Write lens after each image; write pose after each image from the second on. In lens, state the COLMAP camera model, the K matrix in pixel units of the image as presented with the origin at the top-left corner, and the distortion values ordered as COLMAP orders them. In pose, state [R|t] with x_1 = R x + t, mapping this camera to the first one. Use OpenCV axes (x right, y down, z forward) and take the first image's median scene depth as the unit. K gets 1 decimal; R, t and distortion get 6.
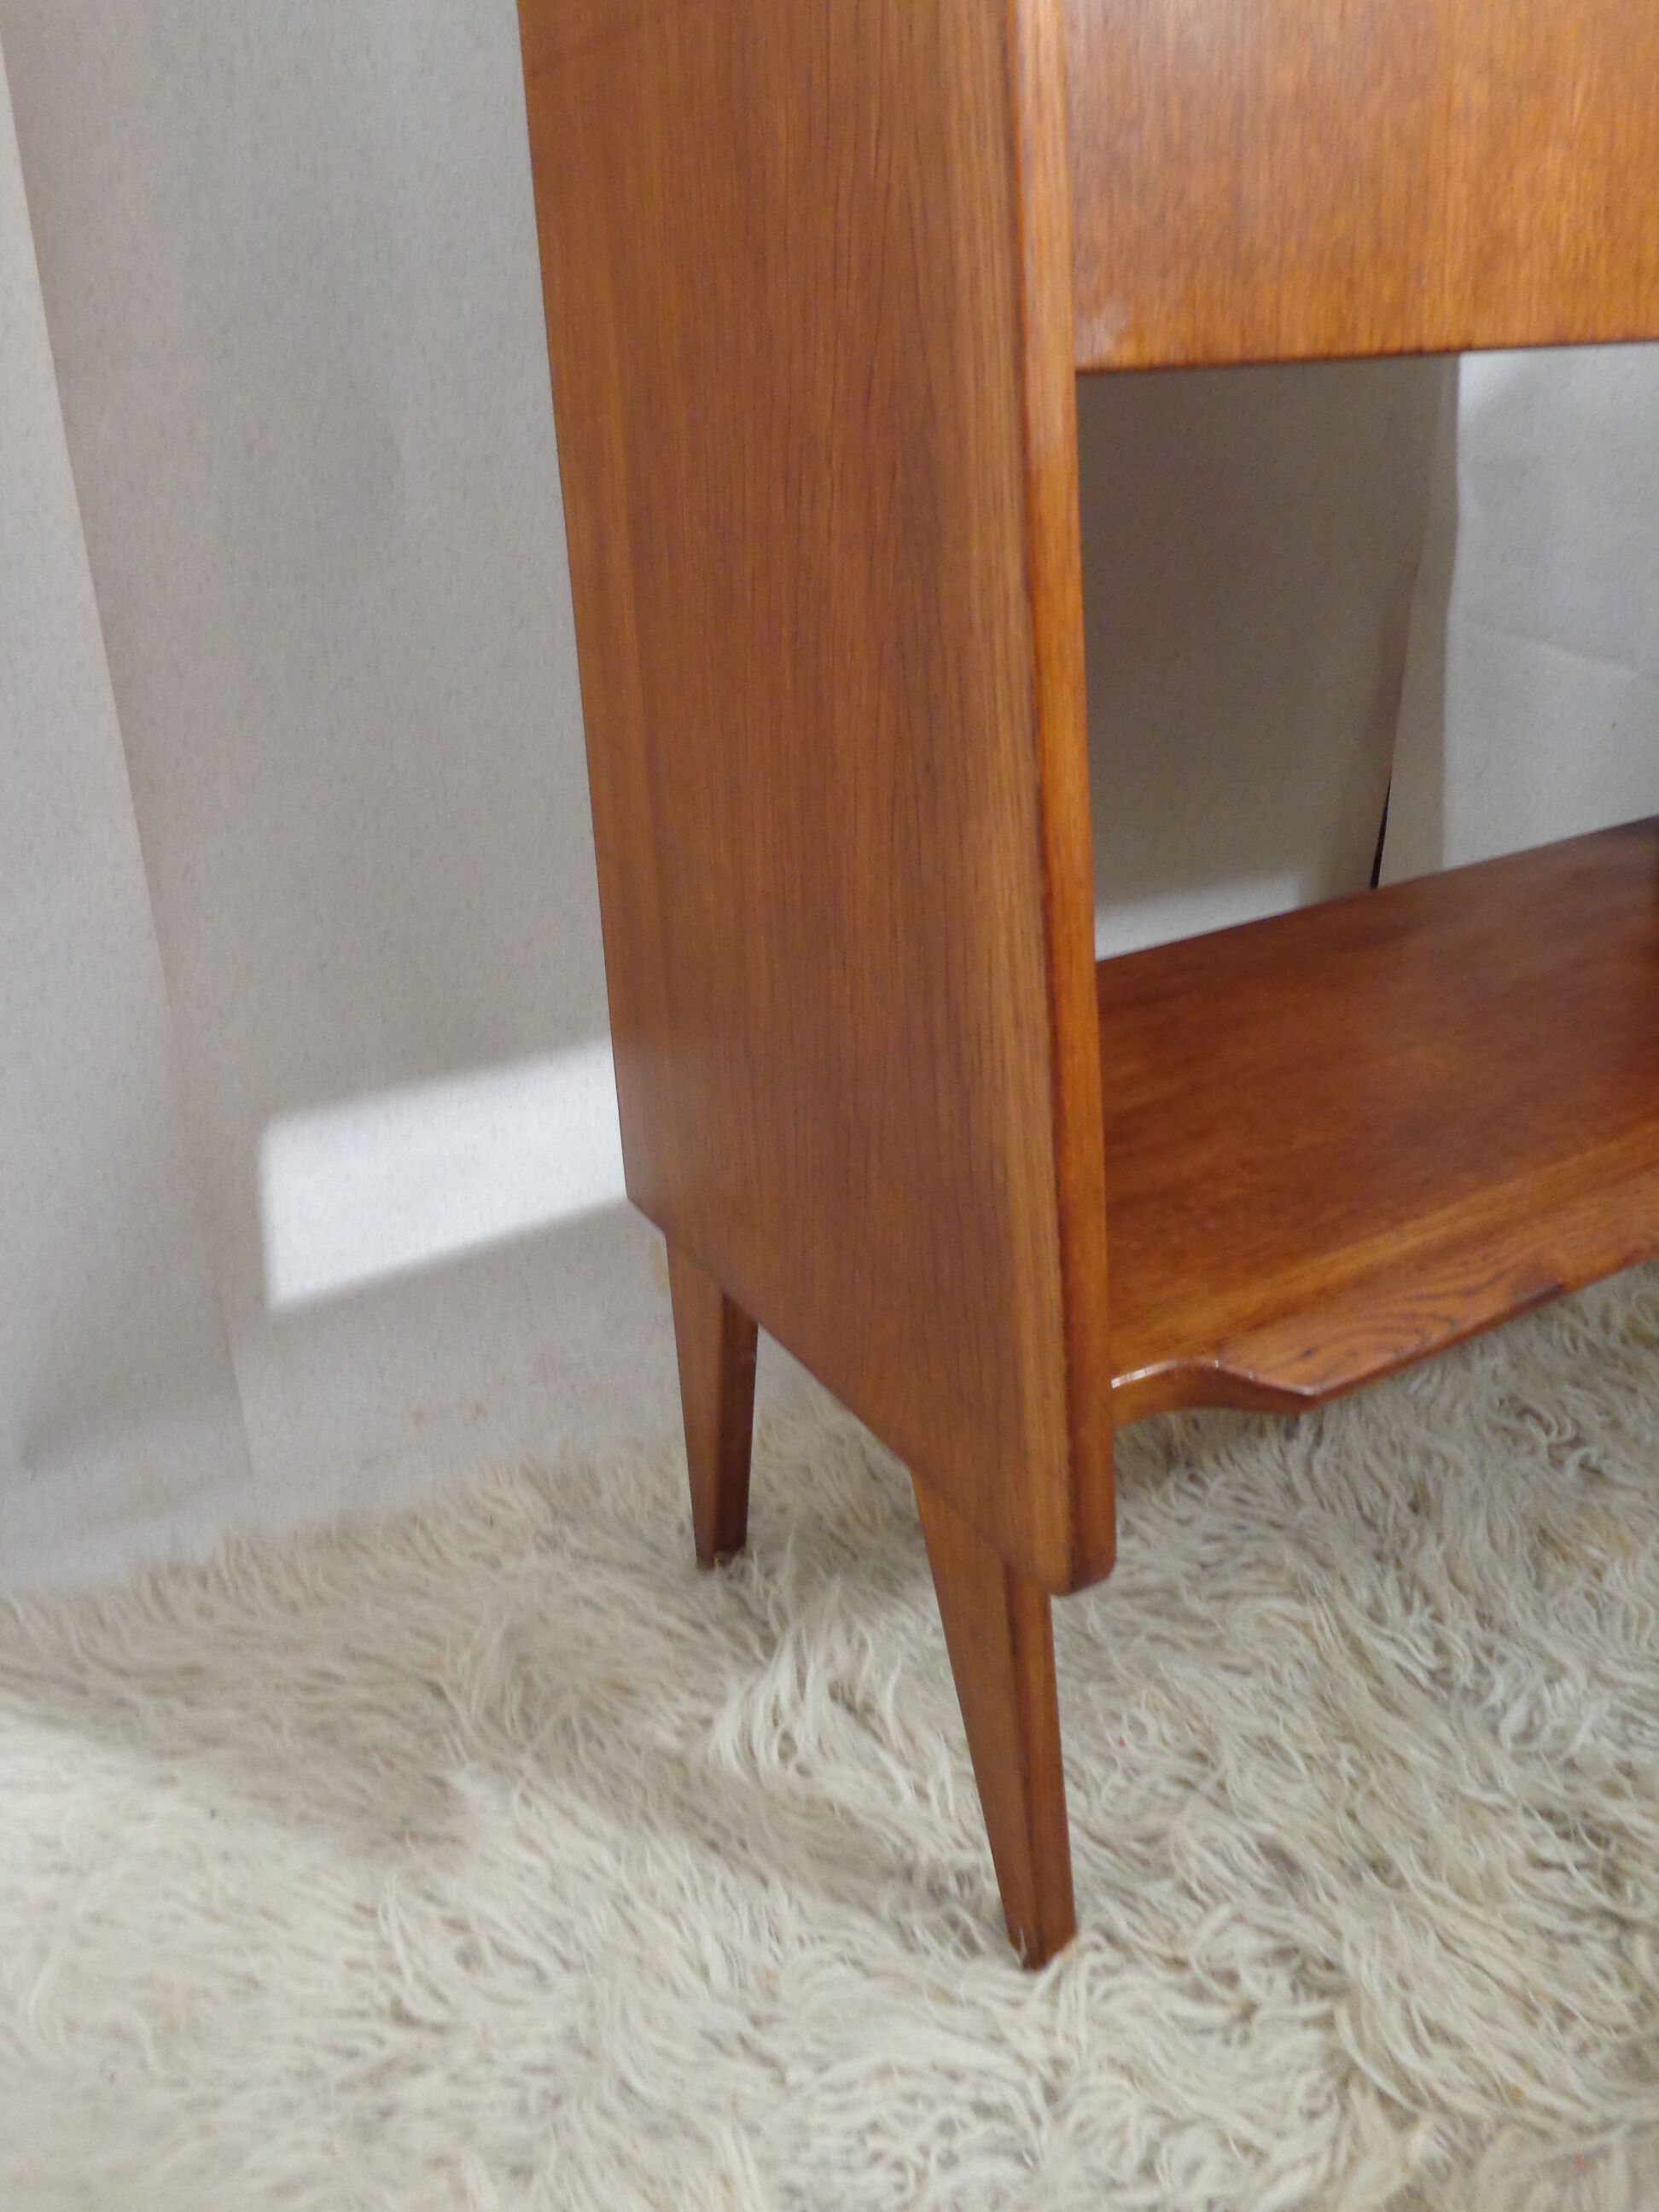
lens RADIAL K [[1626.5, 0, 819.5], [0, 1626.5, 1111.4], [0, 0, 1]] dist [-0.018931, 0.005220]
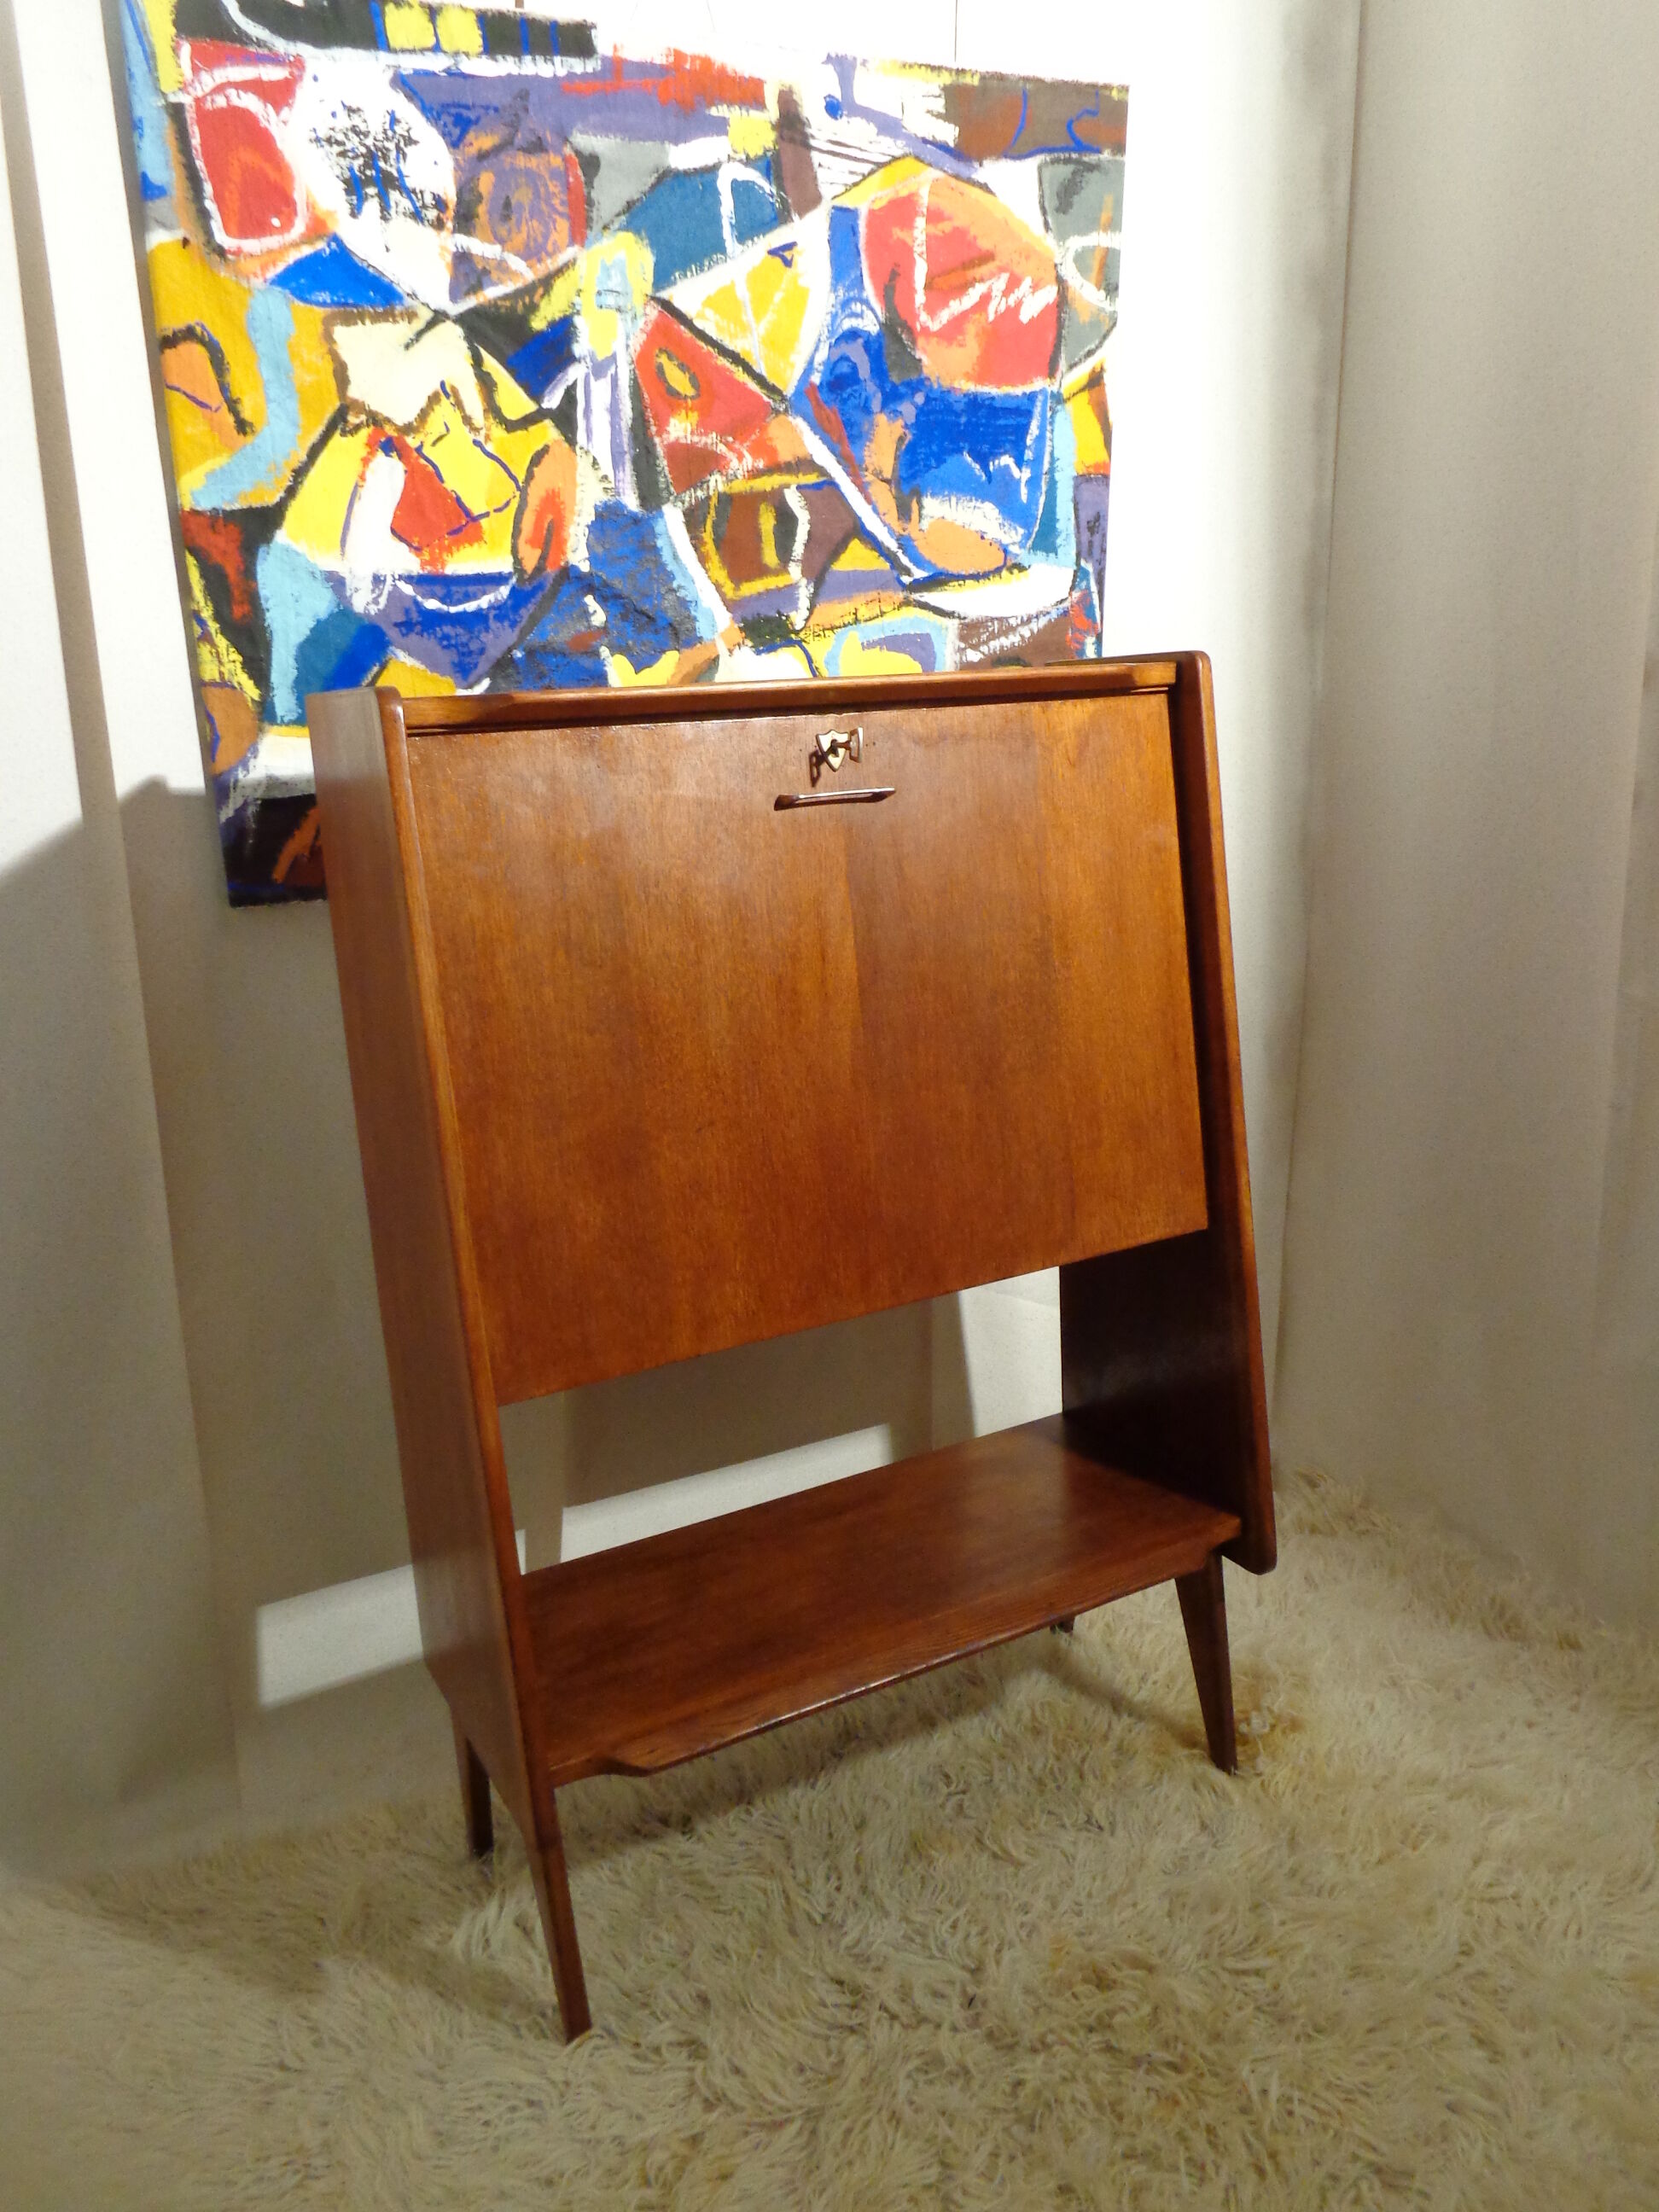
lens RADIAL K [[1626.5, 0, 810.3], [0, 1626.5, 1109.2], [0, 0, 1]] dist [-0.018931, 0.005220]
pose [[0.998982, -0.014870, -0.042591, 0.497934], [0.006239, 0.980580, -0.196022, -0.242442], [0.044679, 0.195556, 0.979674, -1.195554]]
